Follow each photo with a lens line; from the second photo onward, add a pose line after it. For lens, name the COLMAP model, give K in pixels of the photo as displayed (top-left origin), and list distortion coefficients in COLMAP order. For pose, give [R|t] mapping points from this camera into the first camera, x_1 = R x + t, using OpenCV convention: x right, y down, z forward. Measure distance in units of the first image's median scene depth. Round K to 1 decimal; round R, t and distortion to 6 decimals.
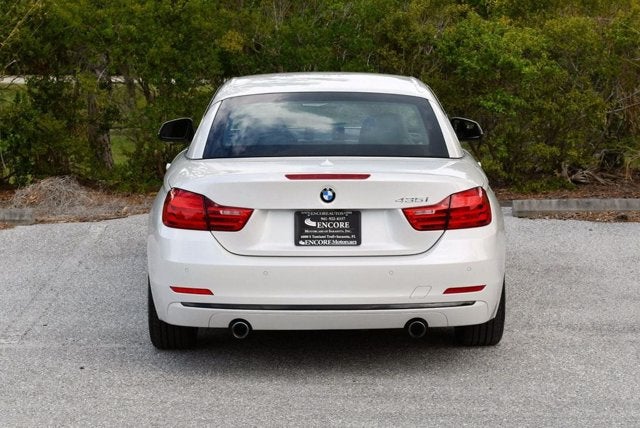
lens RADIAL K [[1096.1, 0, 320.0], [0, 1096.1, 214.0], [0, 0, 1]] dist [-0.013404, 0.034330]
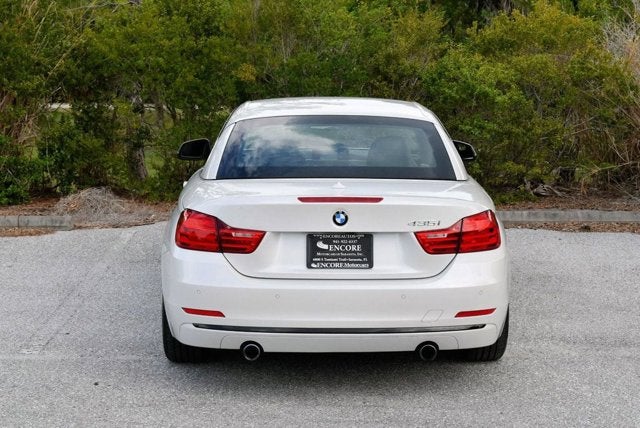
lens RADIAL K [[1096.1, 0, 320.0], [0, 1096.1, 214.0], [0, 0, 1]] dist [-0.013404, 0.034330]
pose [[0.999902, 0.008143, -0.011429, 0.010896], [-0.008381, 0.999746, -0.020937, 0.014613], [0.011255, 0.021031, 0.999715, -0.142126]]
